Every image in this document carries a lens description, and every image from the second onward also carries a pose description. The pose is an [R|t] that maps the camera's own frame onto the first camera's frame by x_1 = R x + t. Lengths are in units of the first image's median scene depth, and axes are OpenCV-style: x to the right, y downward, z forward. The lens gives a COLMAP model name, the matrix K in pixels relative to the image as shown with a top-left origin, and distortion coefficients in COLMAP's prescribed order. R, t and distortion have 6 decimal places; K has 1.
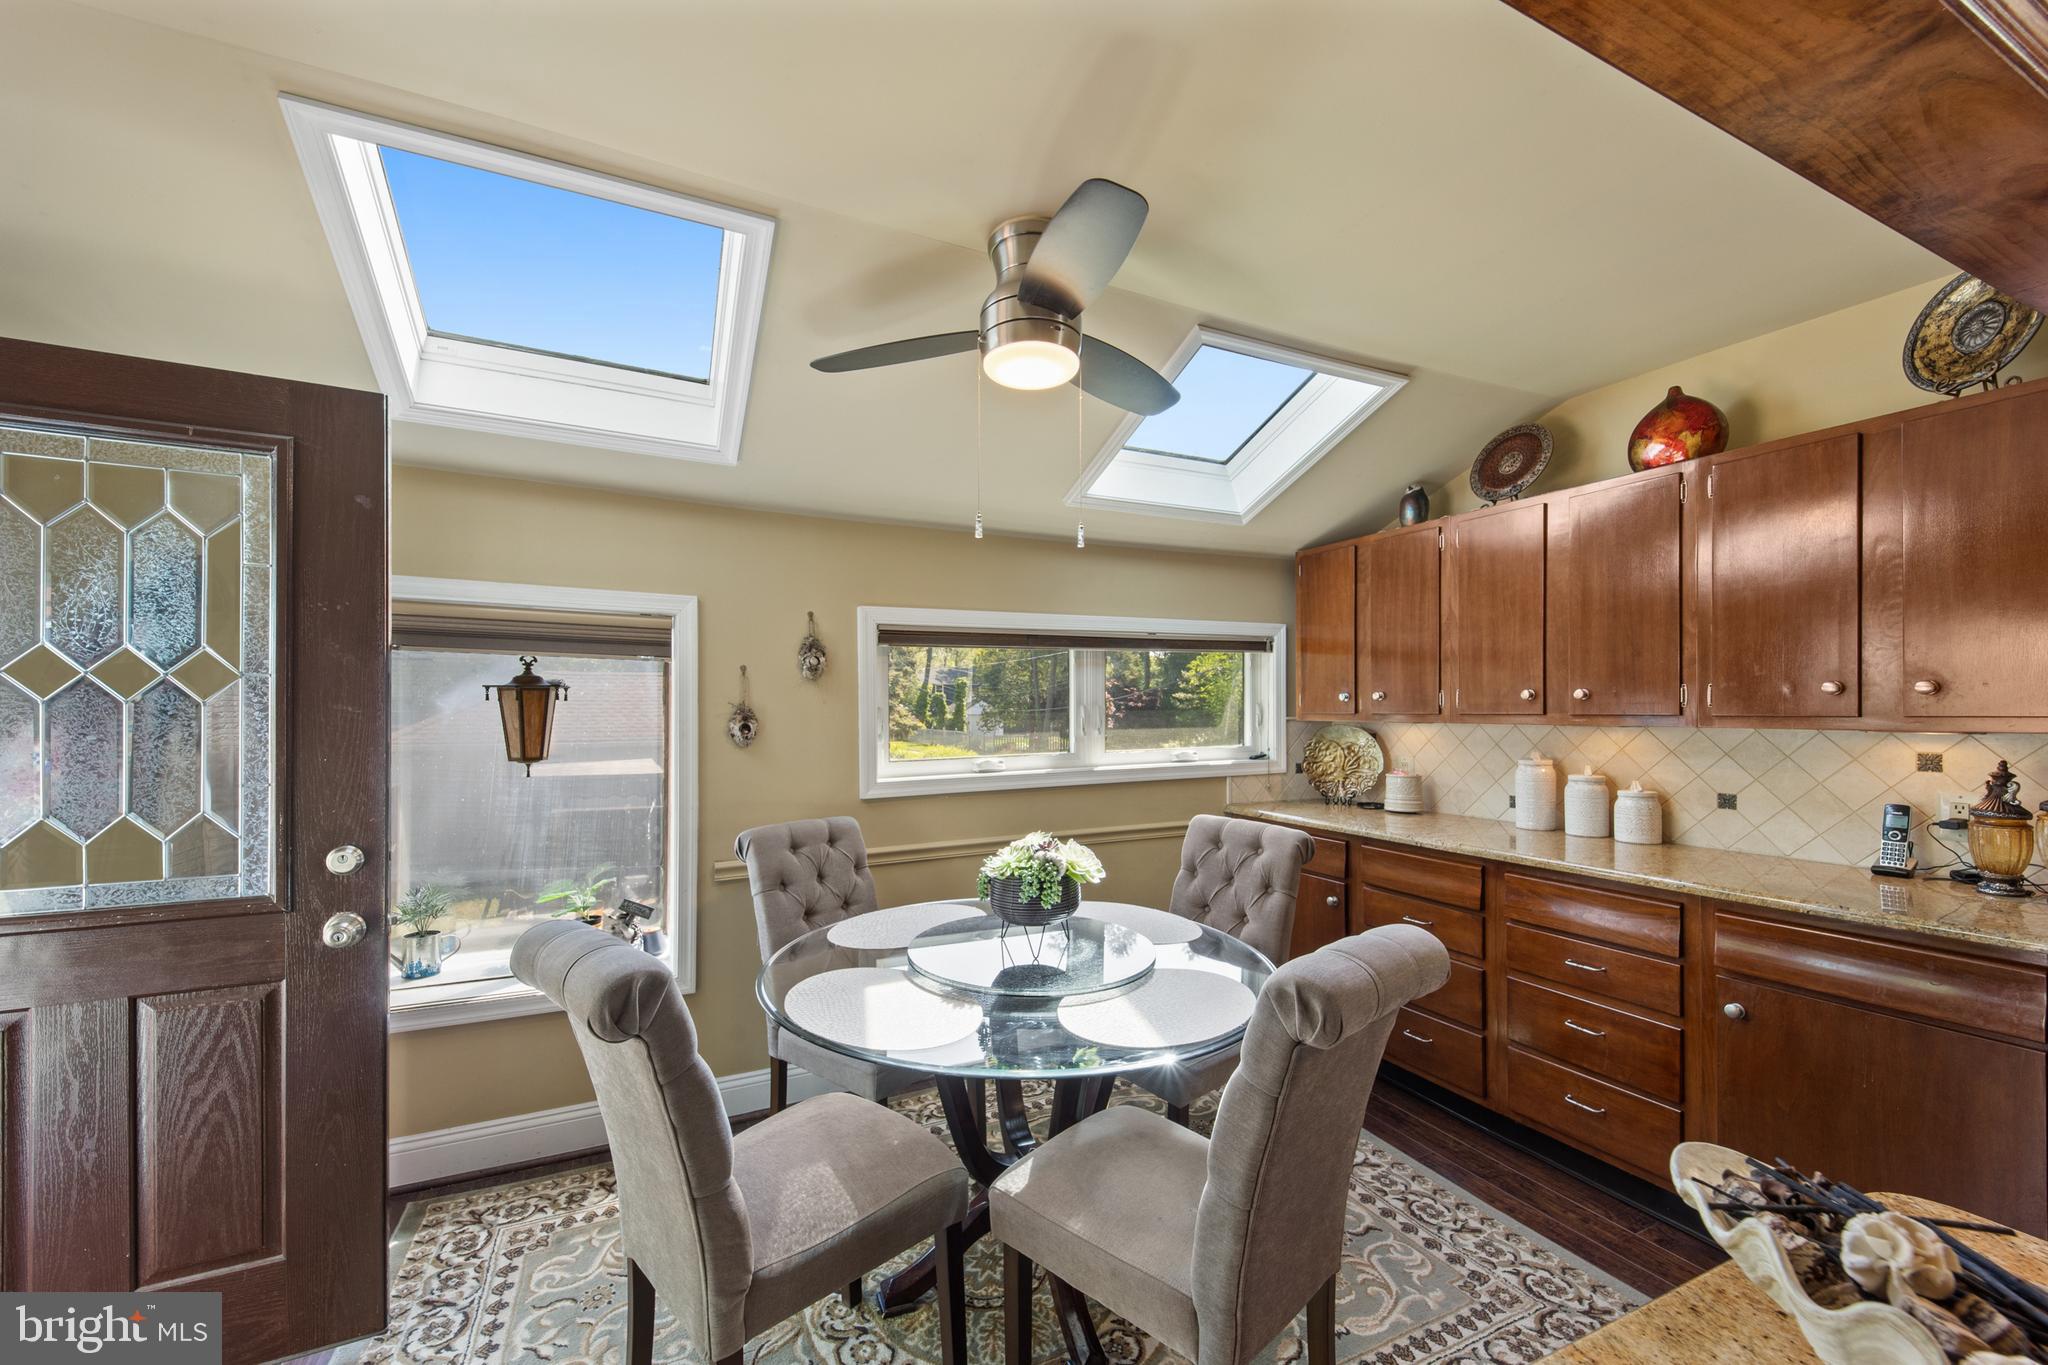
lens RADIAL K [[823.7, 0, 1019.1], [0, 823.7, 704.1], [0, 0, 1]] dist [0.030825, -0.022886]
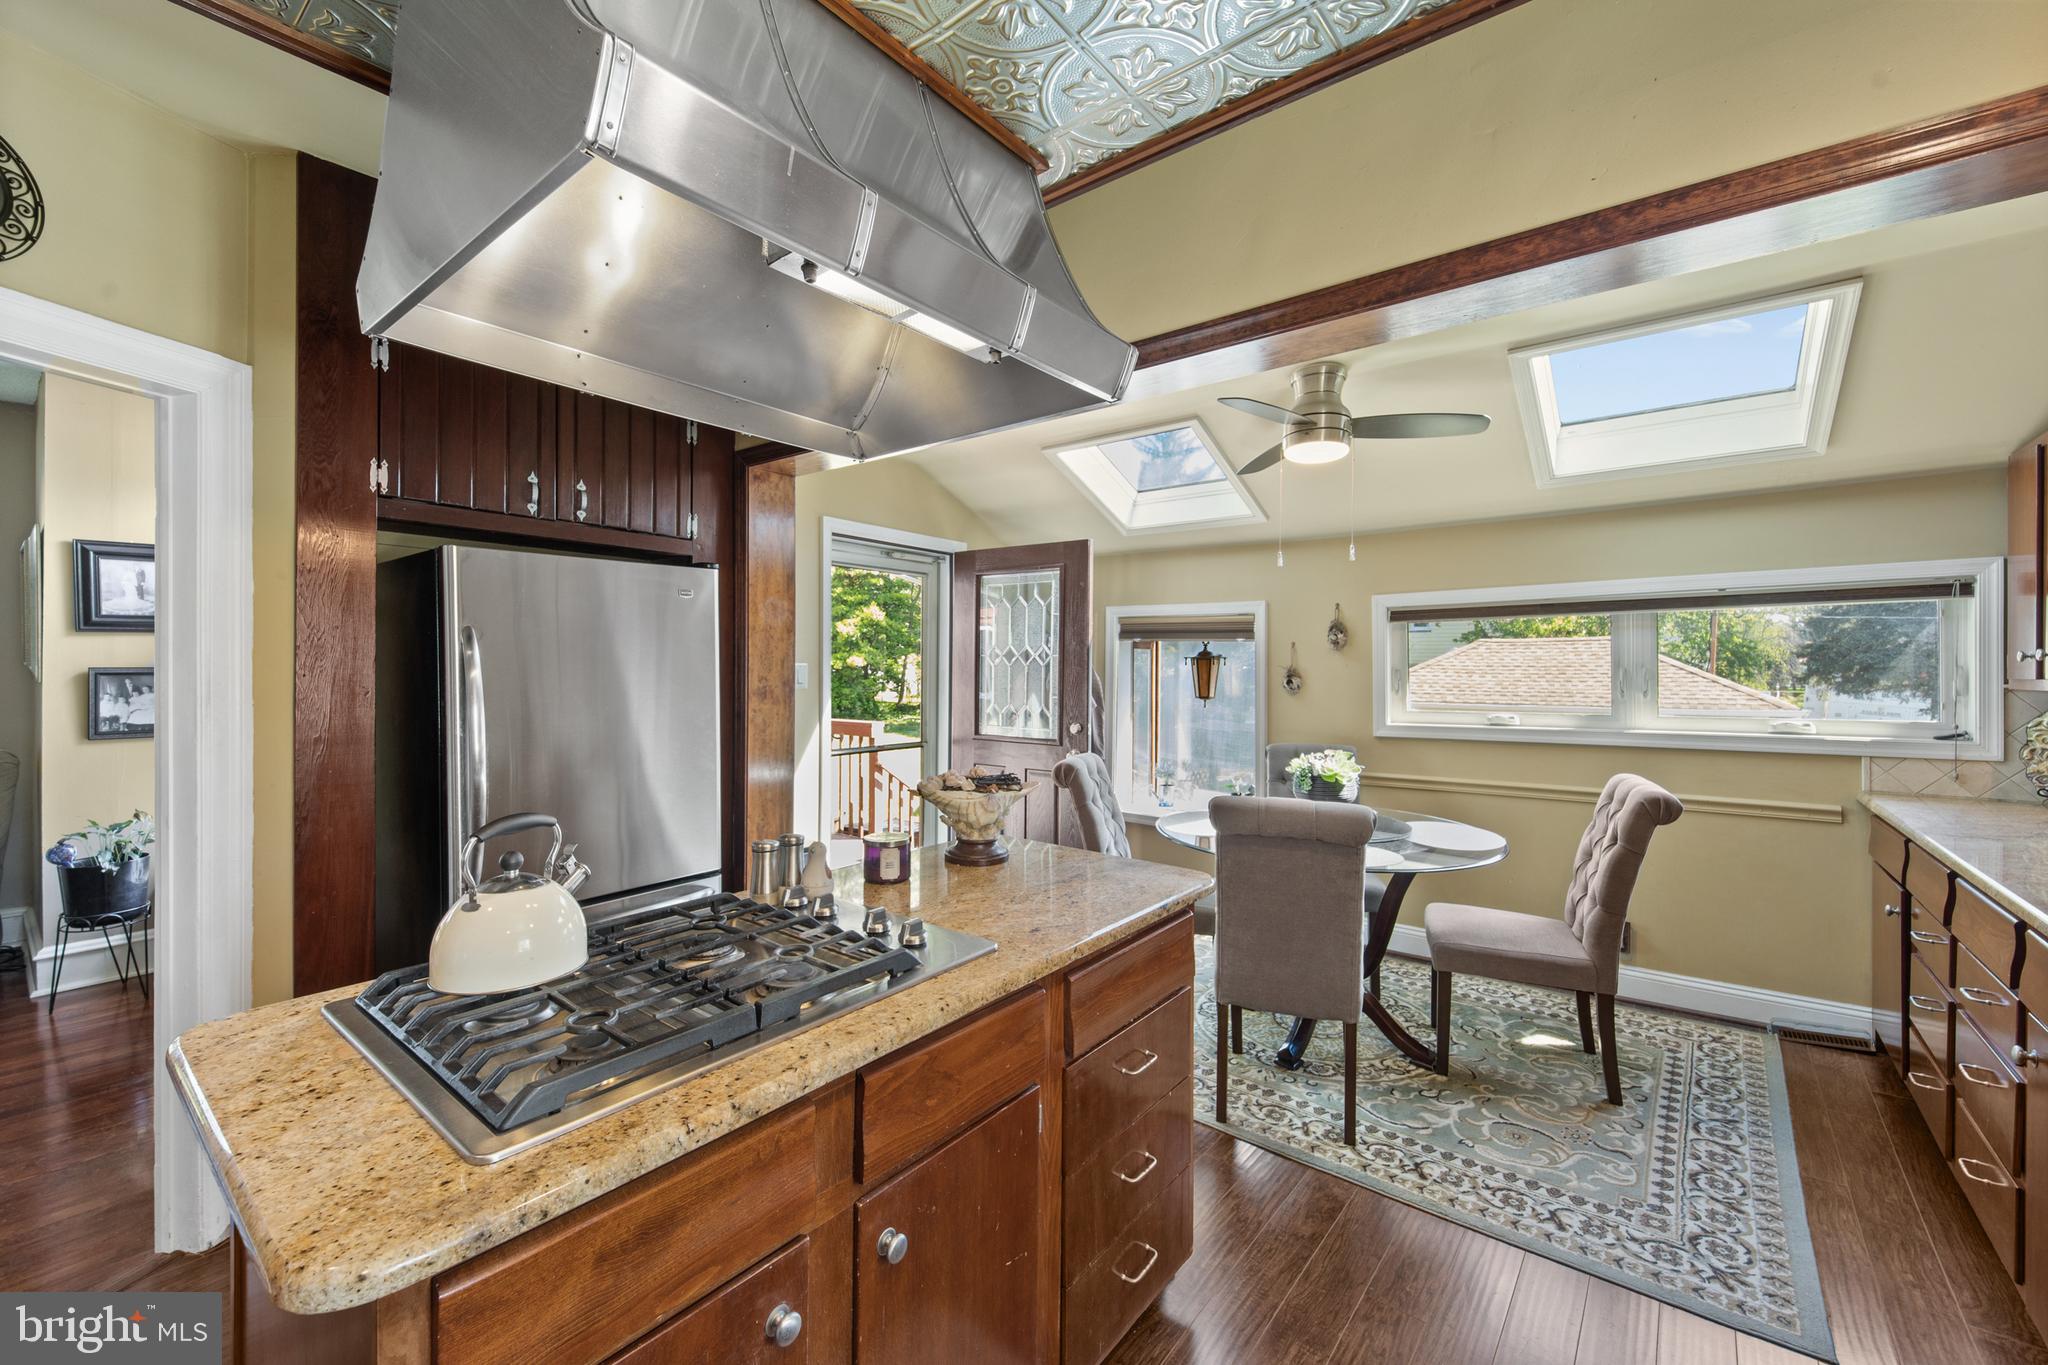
lens RADIAL K [[820.9, 0, 1016.2], [0, 820.9, 669.3], [0, 0, 1]] dist [0.022077, -0.000114]
pose [[0.427334, 0.000442, -0.904094, 0.900545], [-0.003352, 0.999994, -0.001095, 0.008778], [0.904088, 0.003498, 0.427333, -0.144473]]
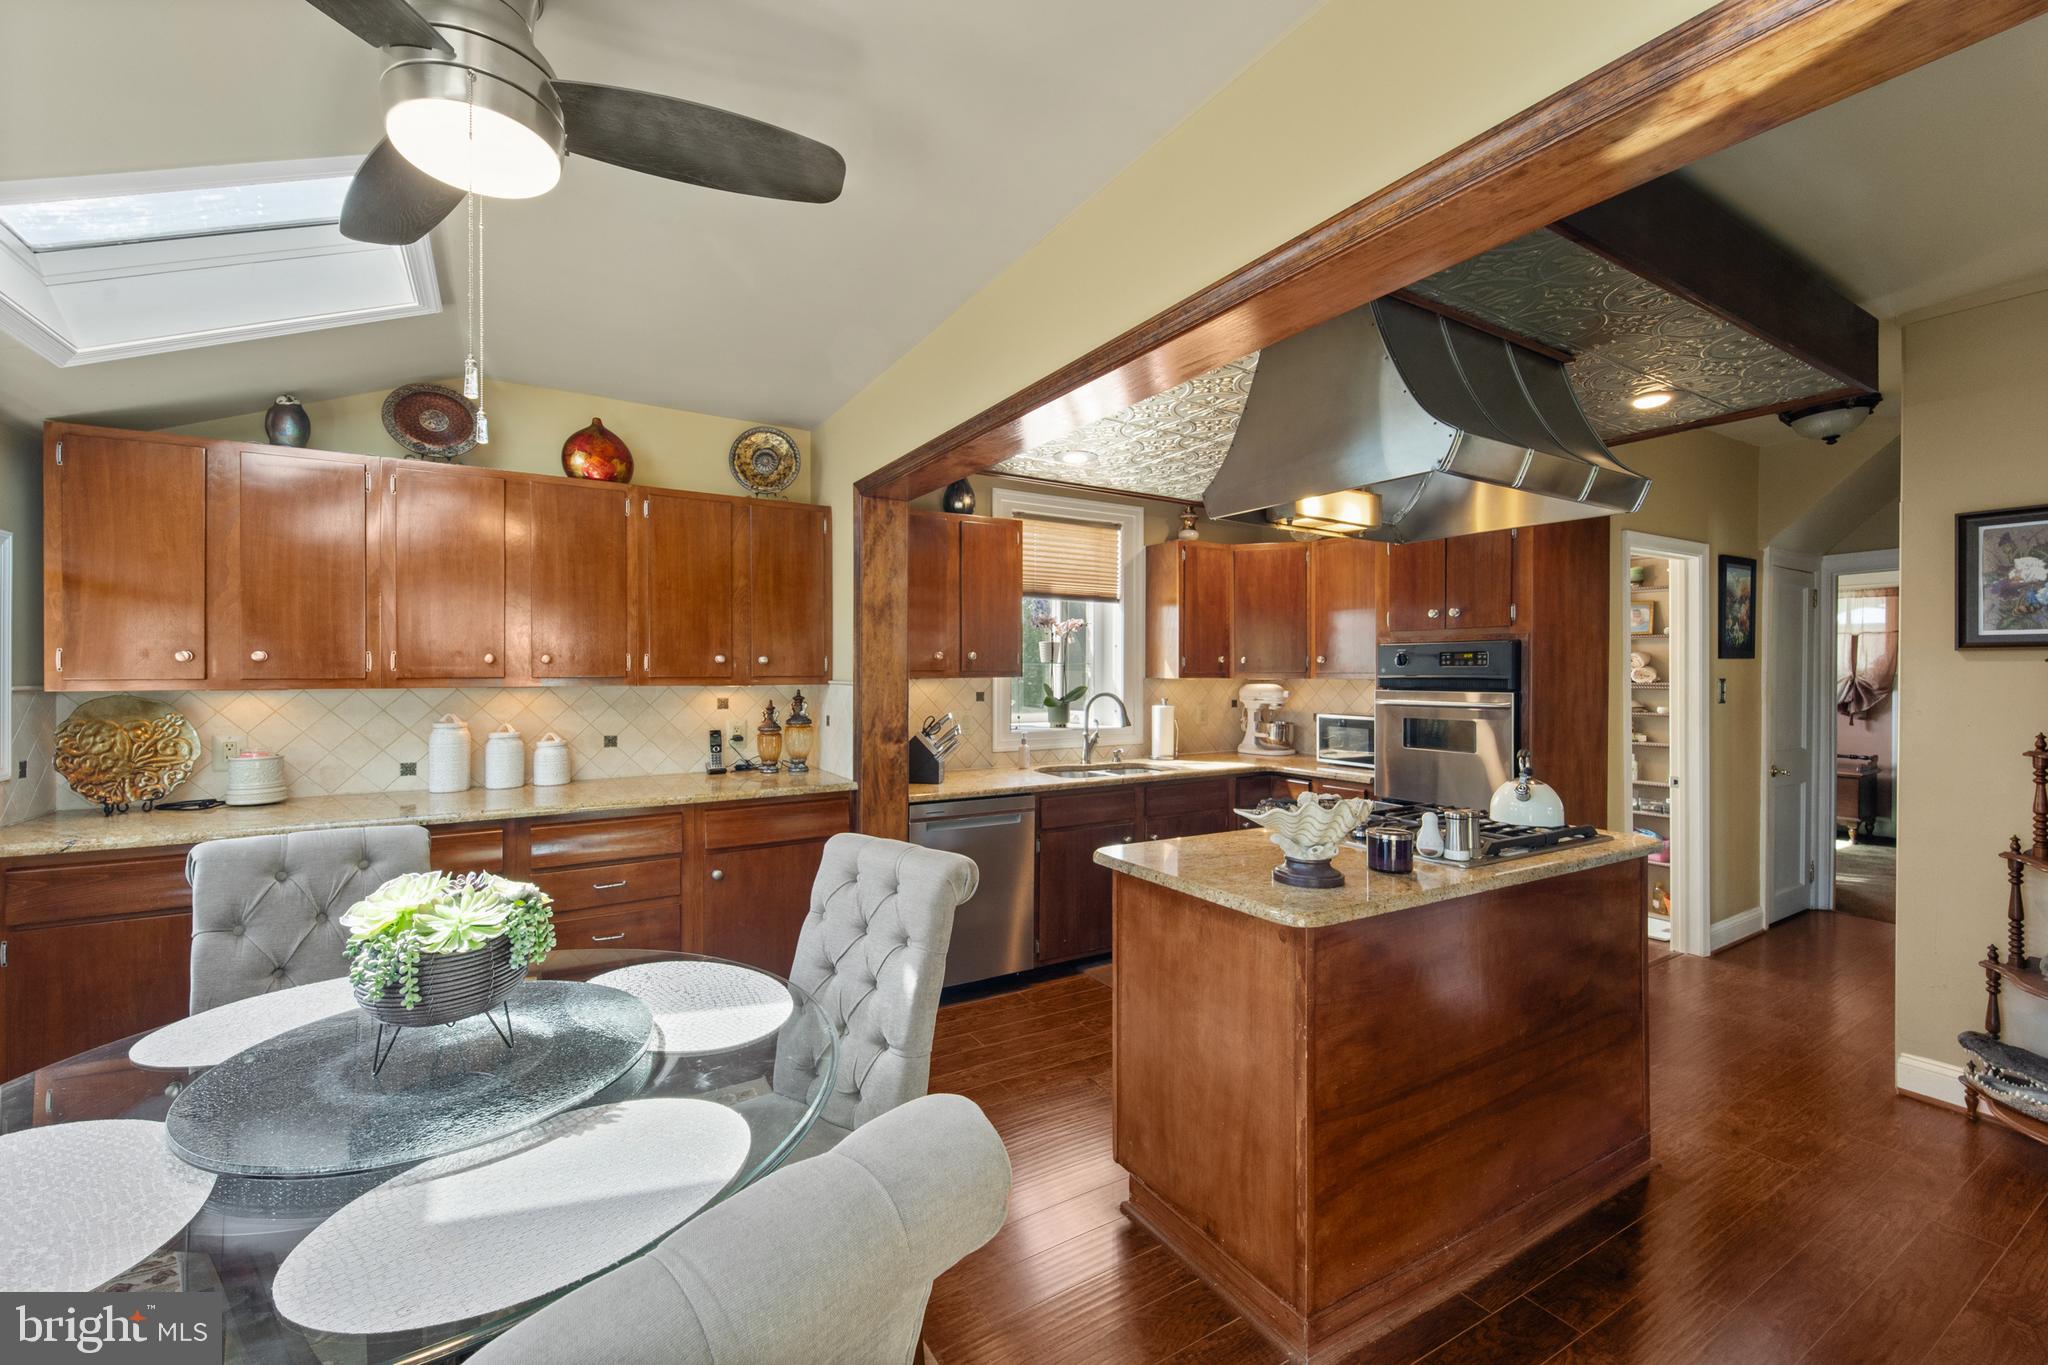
lens RADIAL K [[806.0, 0, 1024.5], [0, 806.0, 668.0], [0, 0, 1]] dist [0.018709, -0.014754]
pose [[-0.117455, 0.001442, 0.993077, -0.496090], [-0.006206, 0.999978, -0.002186, -0.001869], [-0.993059, -0.006420, -0.117443, 0.479868]]
